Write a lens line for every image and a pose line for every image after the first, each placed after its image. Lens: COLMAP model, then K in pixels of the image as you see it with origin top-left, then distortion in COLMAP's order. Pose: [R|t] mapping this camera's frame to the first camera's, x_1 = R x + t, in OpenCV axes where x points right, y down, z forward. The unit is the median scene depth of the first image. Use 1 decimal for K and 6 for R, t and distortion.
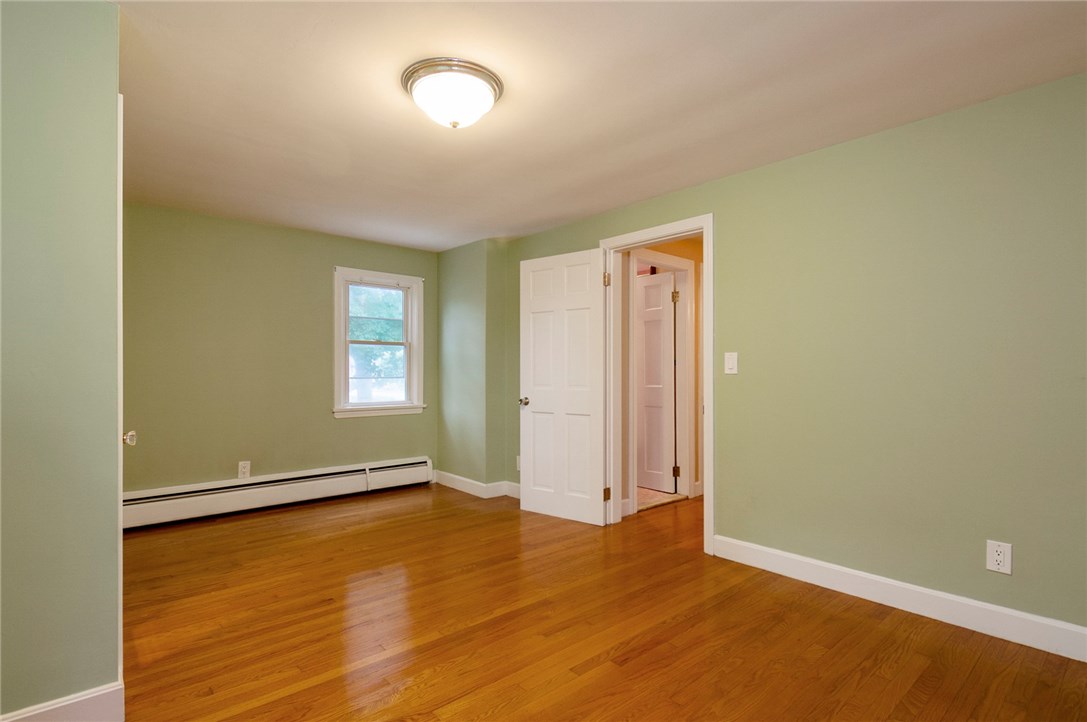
lens RADIAL K [[531.3, 0, 528.4], [0, 531.3, 364.4], [0, 0, 1]] dist [-0.001302, -0.000252]
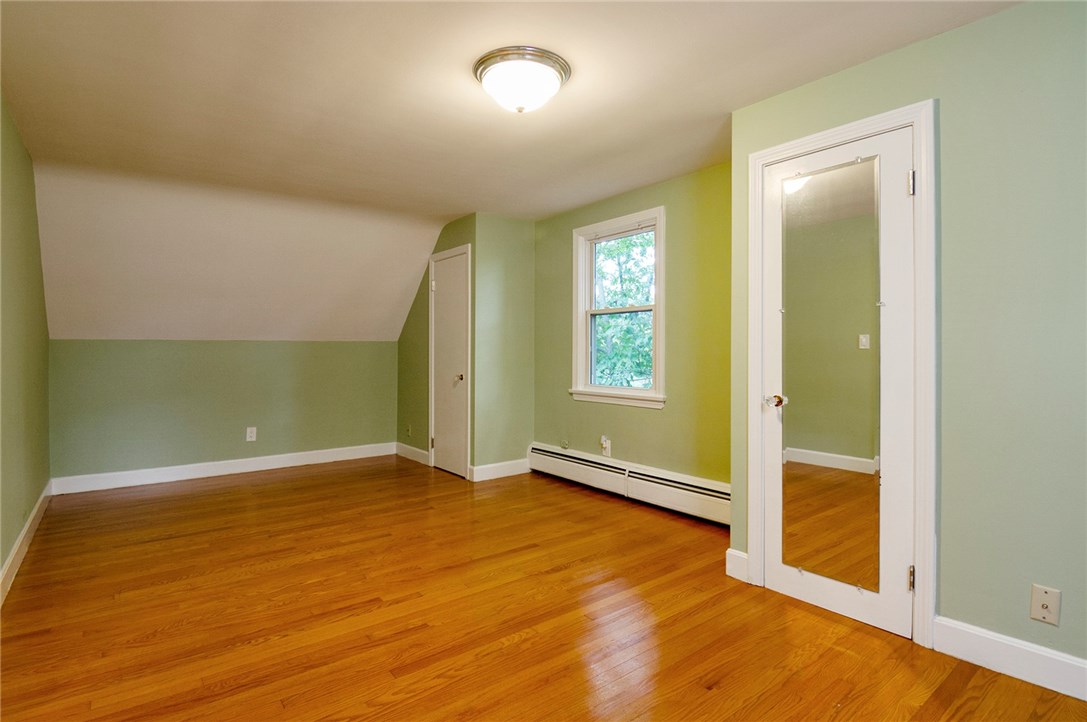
lens RADIAL K [[533.8, 0, 541.6], [0, 533.8, 344.8], [0, 0, 1]] dist [0.001115, -0.000499]
pose [[-0.998798, 0.009091, 0.048160, -0.125765], [0.008239, 0.999806, -0.017874, 0.012466], [-0.048314, -0.017455, -0.998680, 1.080923]]
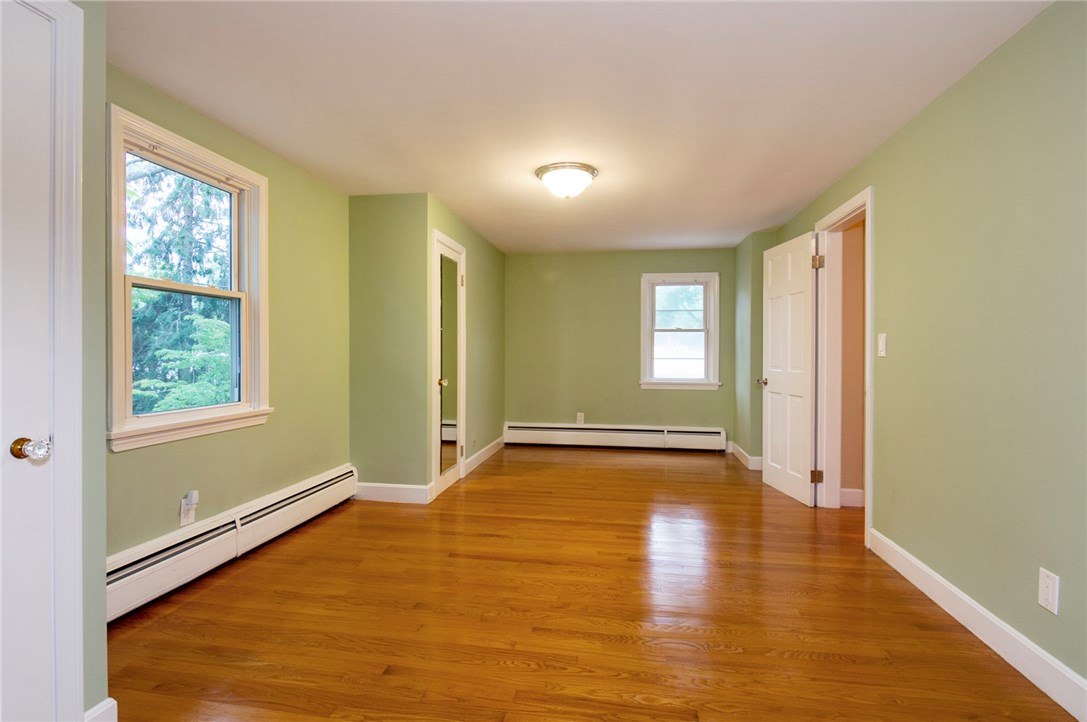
lens RADIAL K [[533.8, 0, 541.6], [0, 533.8, 344.8], [0, 0, 1]] dist [0.001115, -0.000499]
pose [[0.636900, -0.007461, -0.770910, 0.553100], [0.000610, 0.999958, -0.009175, 0.005049], [0.770946, 0.005373, 0.636878, -0.038747]]
